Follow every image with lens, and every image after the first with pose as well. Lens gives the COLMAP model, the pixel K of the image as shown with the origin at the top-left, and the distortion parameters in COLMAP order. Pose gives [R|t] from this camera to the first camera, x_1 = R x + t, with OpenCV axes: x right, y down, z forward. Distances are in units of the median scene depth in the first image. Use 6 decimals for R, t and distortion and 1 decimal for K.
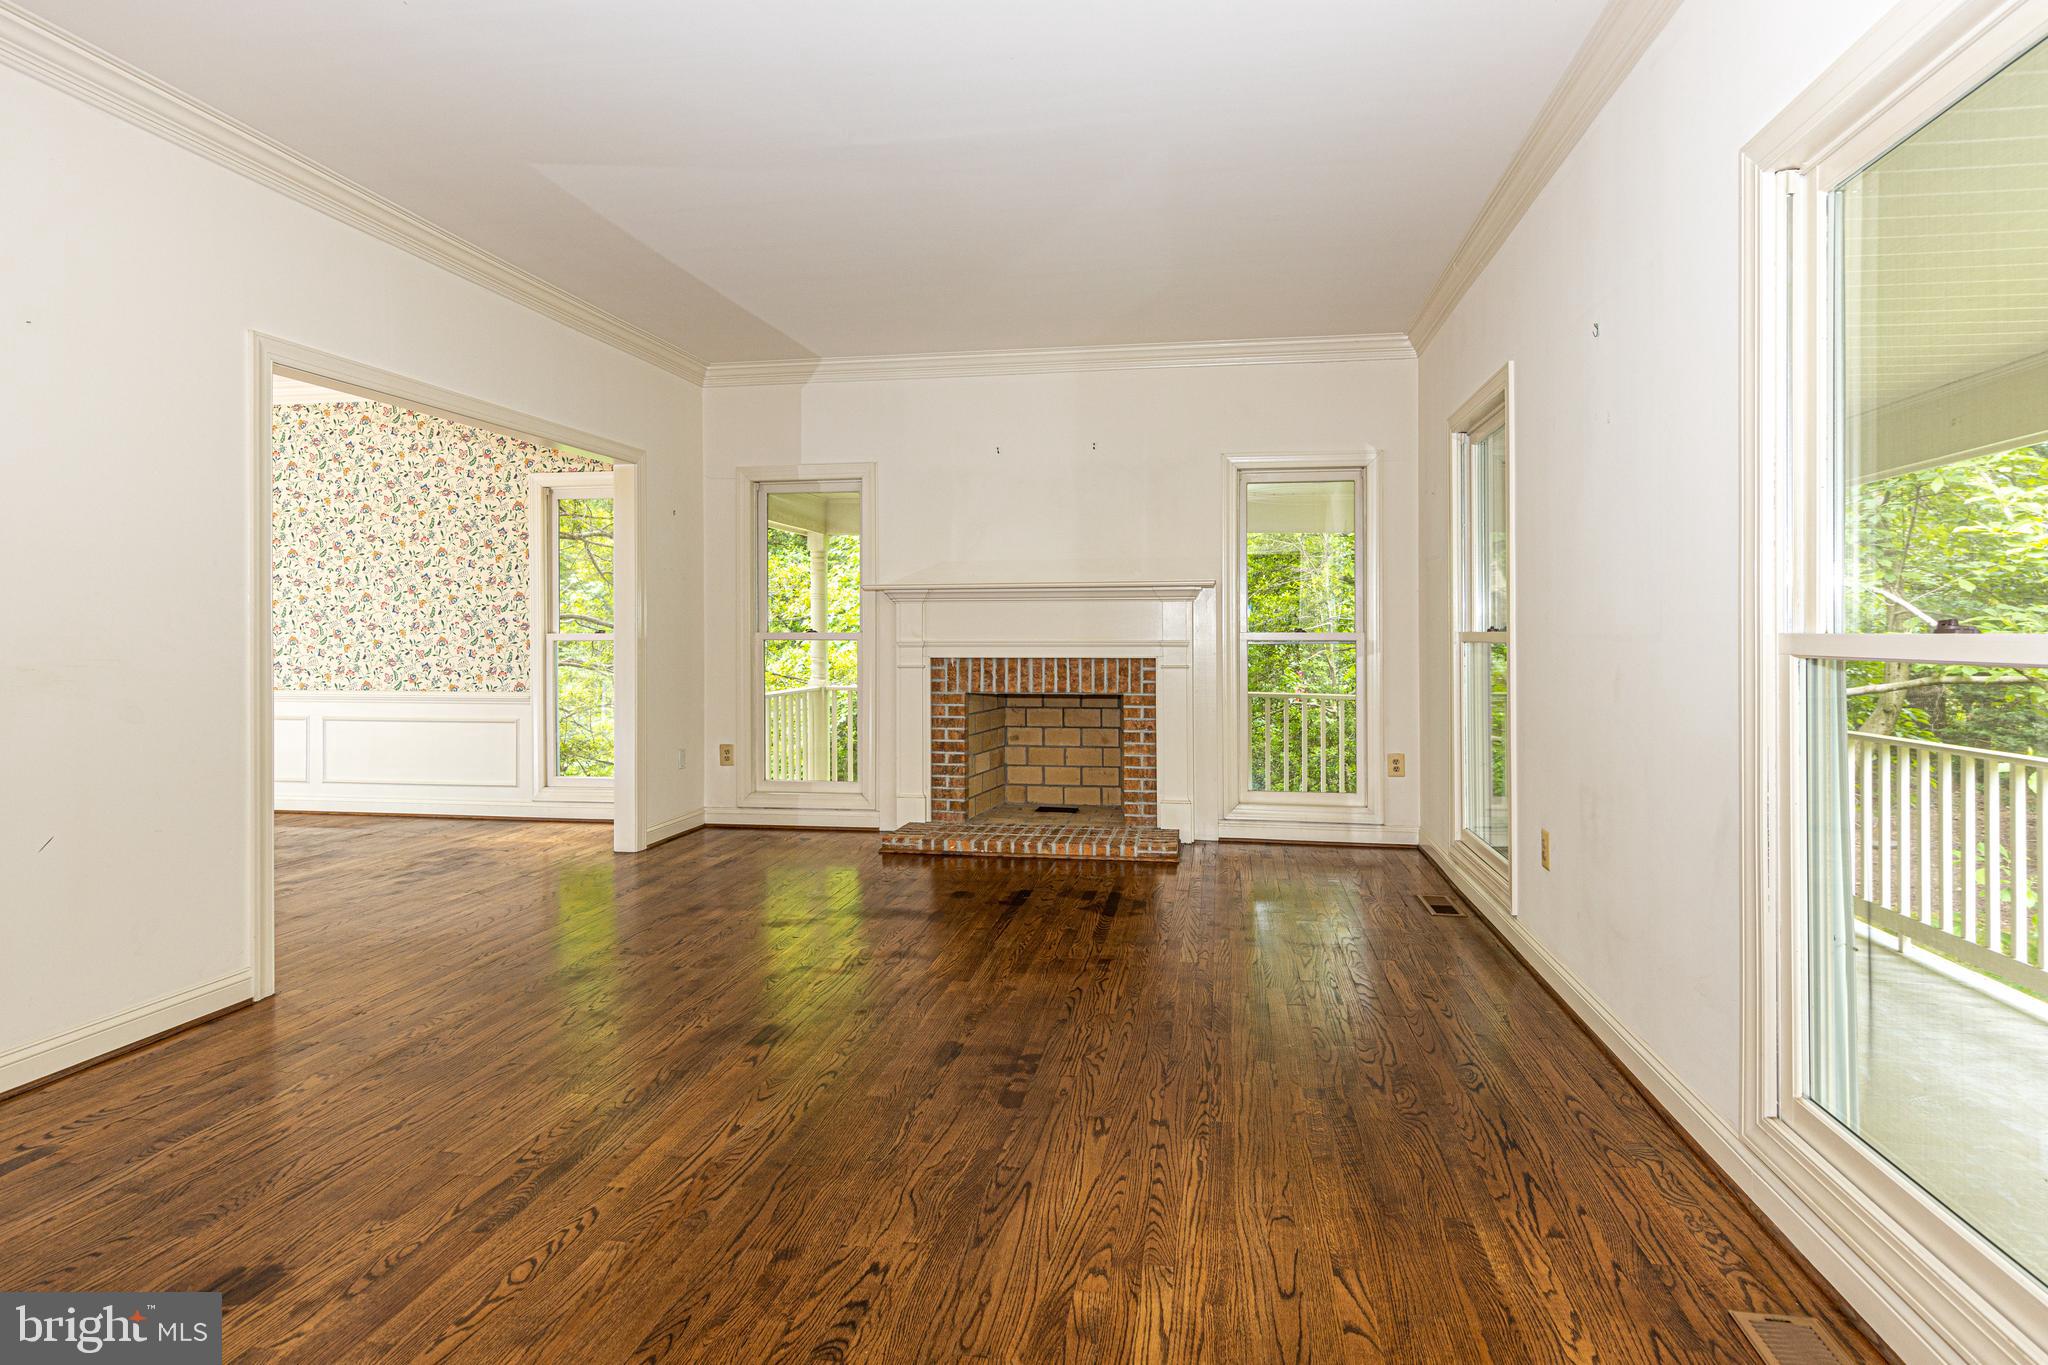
lens RADIAL K [[1044.9, 0, 1038.8], [0, 1044.9, 639.1], [0, 0, 1]] dist [0.004545, 0.000562]
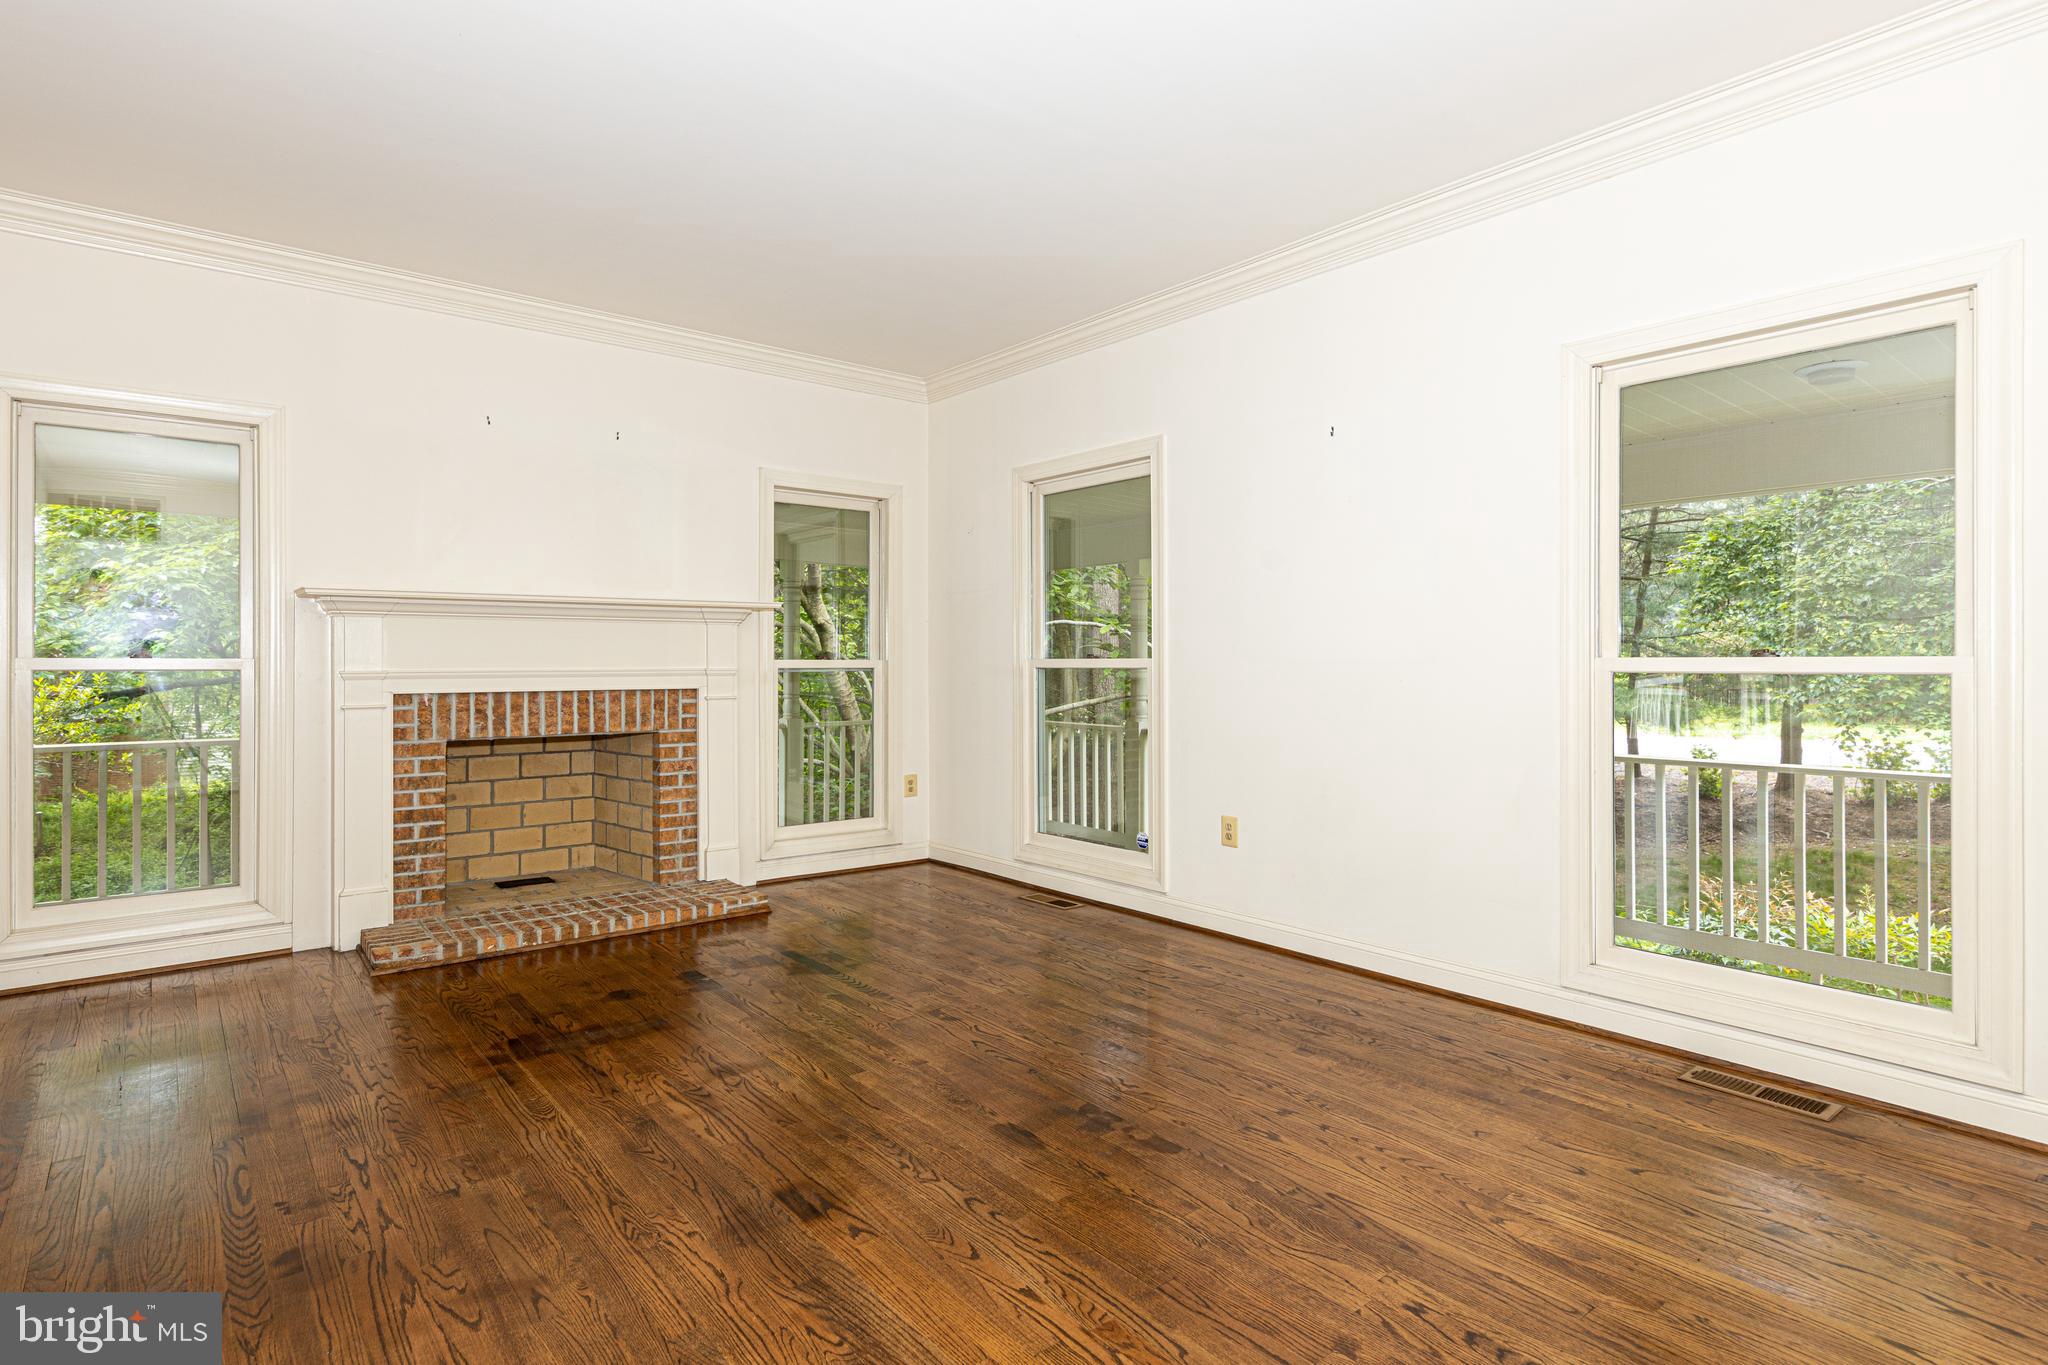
lens RADIAL K [[1057.7, 0, 1015.7], [0, 1057.7, 665.0], [0, 0, 1]] dist [0.006803, 0.000827]
pose [[0.663845, -0.001126, 0.747869, -0.372012], [0.004582, 0.999986, -0.002561, 0.001868], [-0.747856, 0.005127, 0.663841, 0.203361]]
